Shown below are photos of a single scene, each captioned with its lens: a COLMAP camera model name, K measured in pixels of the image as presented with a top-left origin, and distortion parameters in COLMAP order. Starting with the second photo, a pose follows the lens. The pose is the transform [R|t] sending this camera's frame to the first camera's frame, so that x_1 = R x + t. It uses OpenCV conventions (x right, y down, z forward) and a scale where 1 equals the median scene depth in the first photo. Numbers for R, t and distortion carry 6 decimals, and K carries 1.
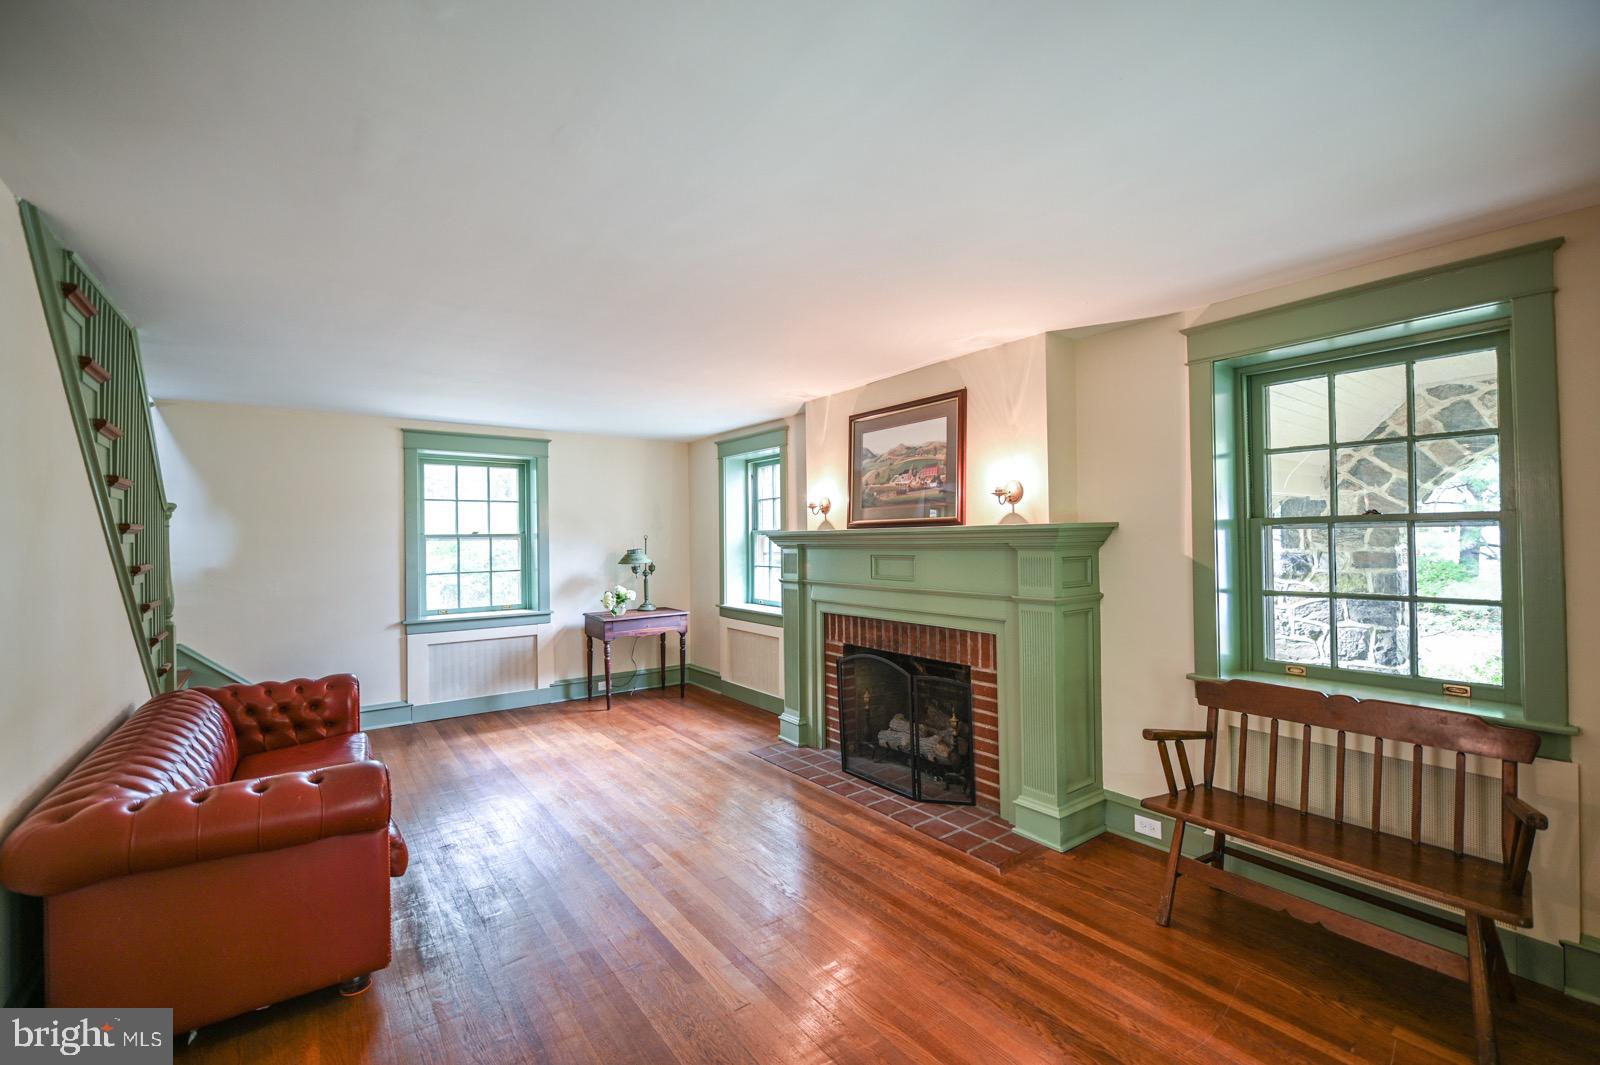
lens RADIAL K [[678.4, 0, 806.0], [0, 678.4, 534.8], [0, 0, 1]] dist [-0.000992, -0.000142]
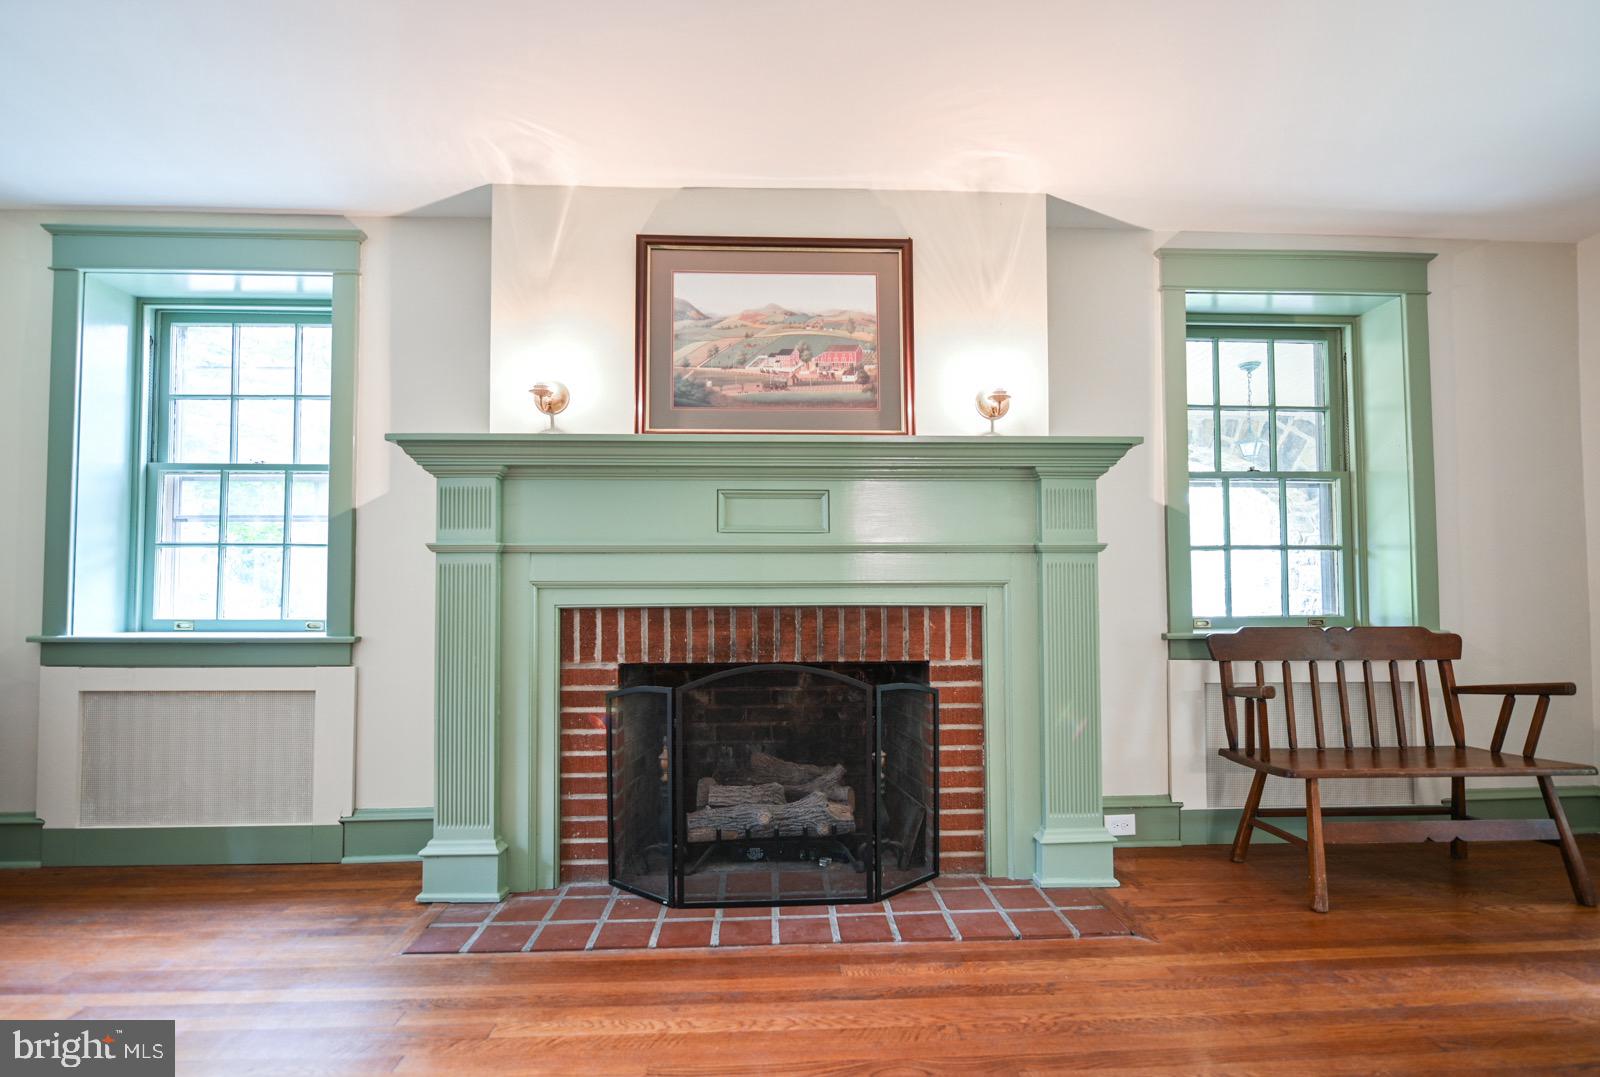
lens RADIAL K [[739.2, 0, 800.0], [0, 739.2, 569.7], [0, 0, 1]] dist [-0.008009, -0.000171]
pose [[0.558759, 0.035203, 0.828583, -0.344914], [-0.009581, 0.999306, -0.035996, 0.110682], [-0.829275, 0.012174, 0.558708, 0.588156]]
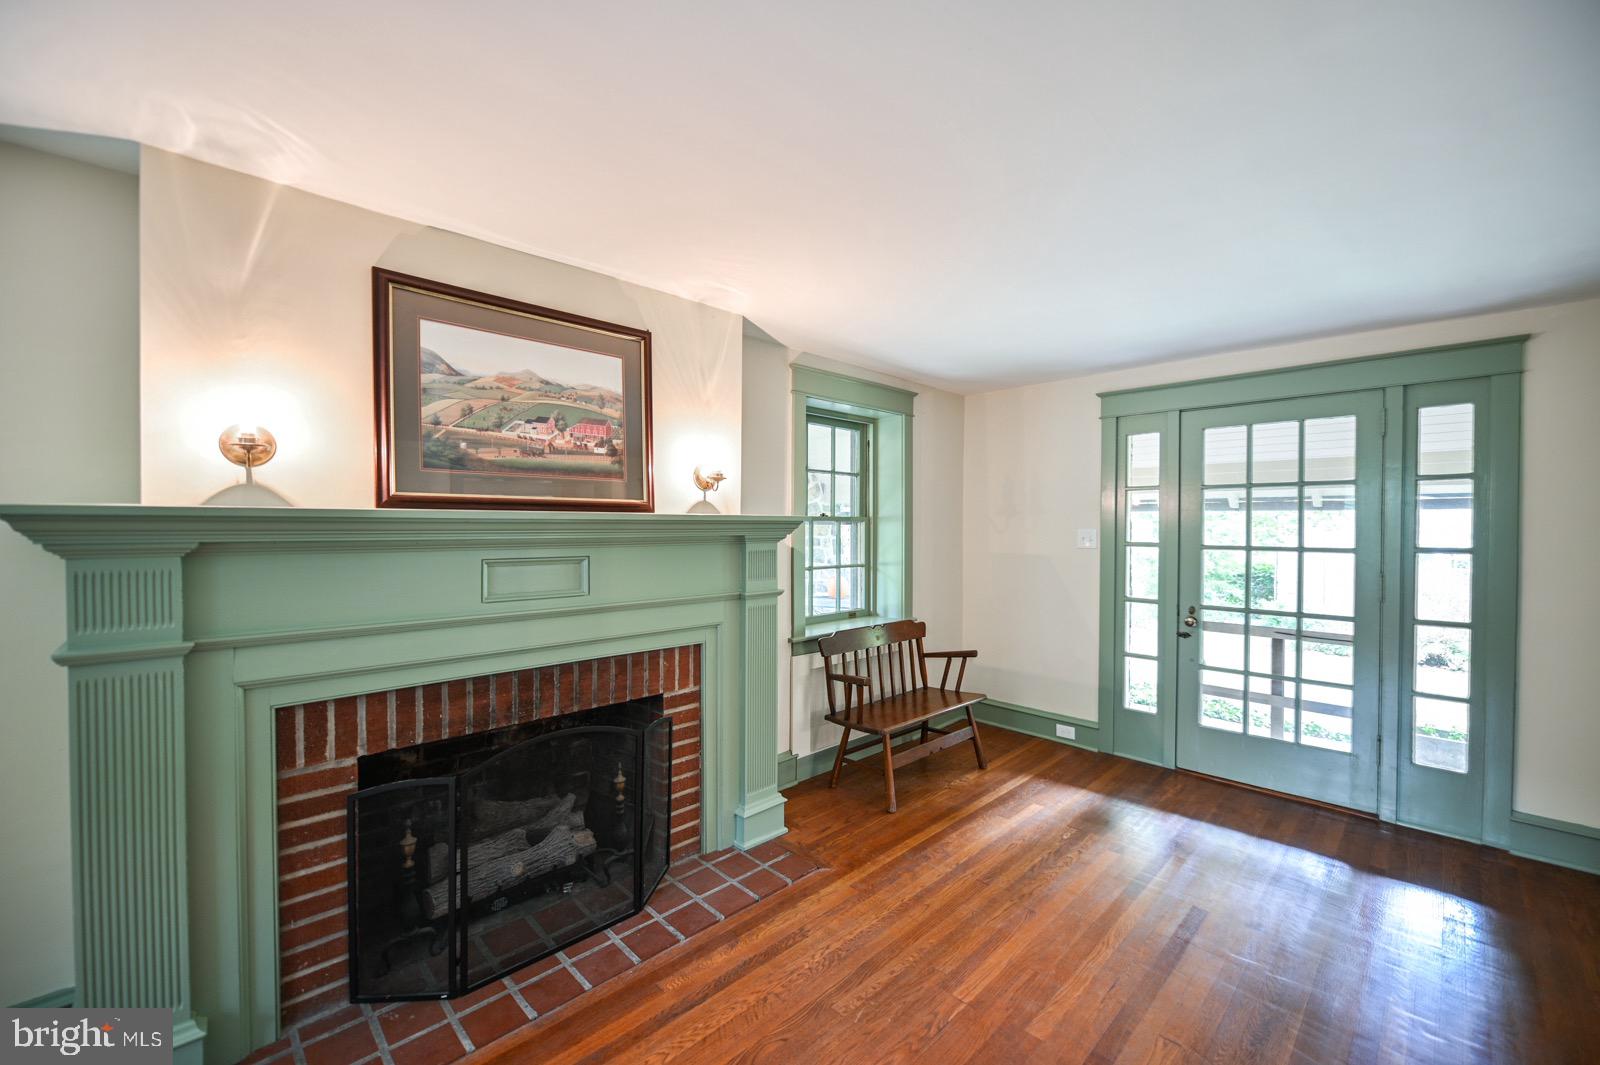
lens RADIAL K [[647.9, 0, 804.4], [0, 647.9, 532.6], [0, 0, 1]] dist [-0.006810, -0.000334]
pose [[-0.139706, -0.002457, 0.990190, -0.429955], [-0.010778, 0.999941, 0.000960, 0.005052], [-0.990134, -0.010538, -0.139724, 0.786430]]
